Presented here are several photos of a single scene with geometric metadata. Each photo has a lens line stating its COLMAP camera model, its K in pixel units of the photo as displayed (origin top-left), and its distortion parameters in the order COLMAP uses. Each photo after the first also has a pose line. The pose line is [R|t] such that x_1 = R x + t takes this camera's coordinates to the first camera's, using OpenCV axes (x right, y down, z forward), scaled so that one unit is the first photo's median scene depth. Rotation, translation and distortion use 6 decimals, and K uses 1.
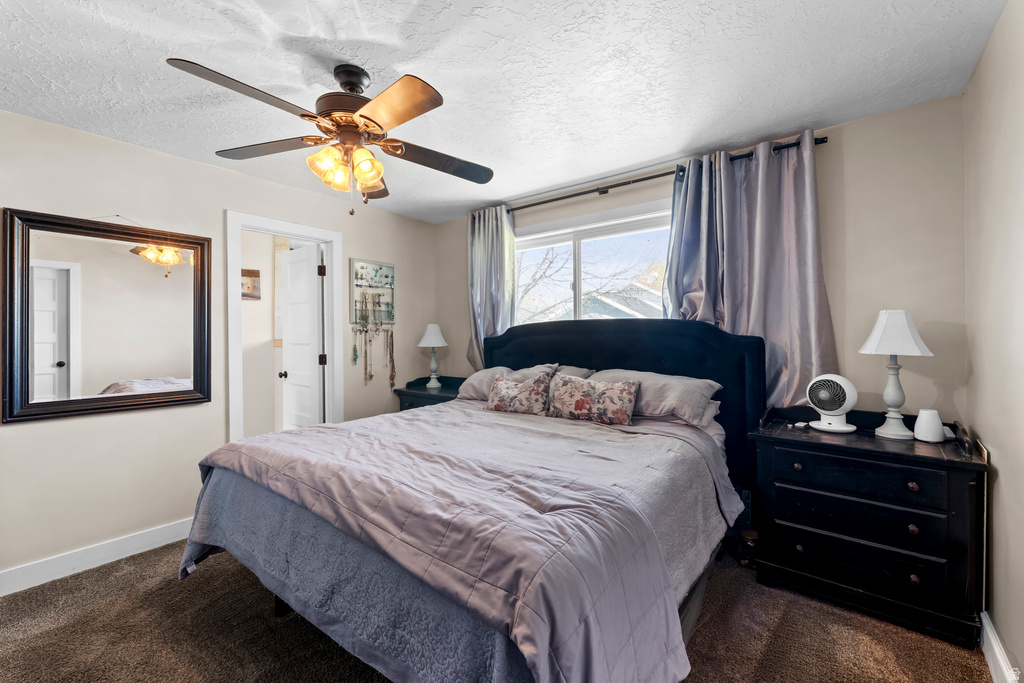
lens RADIAL K [[413.6, 0, 479.8], [0, 413.6, 342.3], [0, 0, 1]] dist [-0.000010, -0.000010]
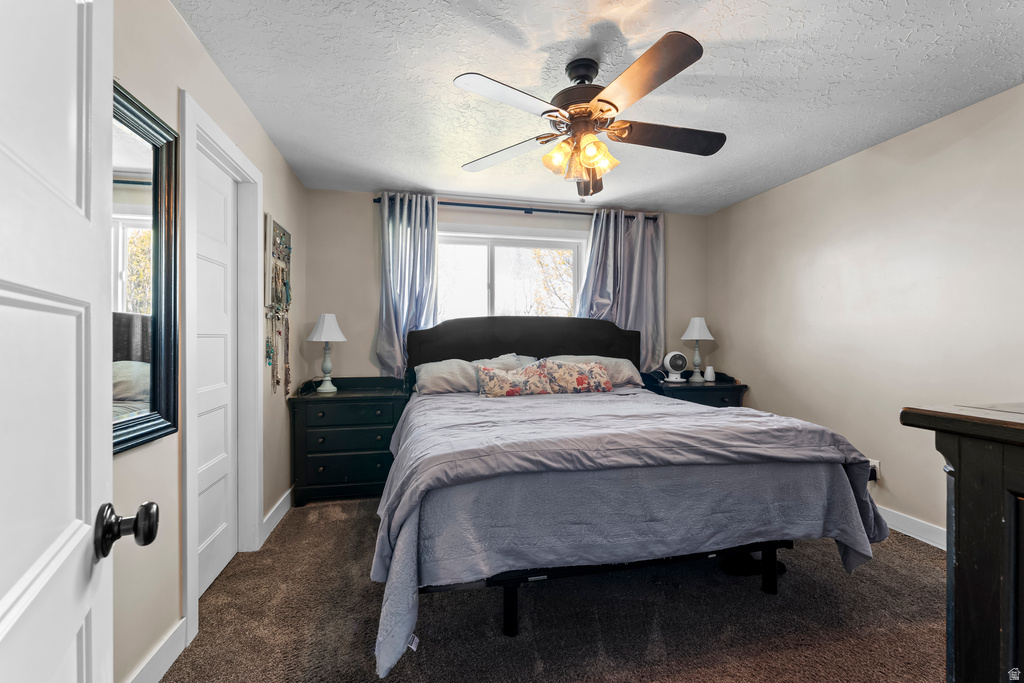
lens RADIAL K [[422.3, 0, 508.6], [0, 422.3, 350.0], [0, 0, 1]] dist [0.000926, 0.000030]
pose [[0.630786, -0.015021, 0.775811, -0.893409], [0.011144, 0.999885, 0.010298, 0.036548], [-0.775876, 0.002149, 0.630881, 0.331146]]
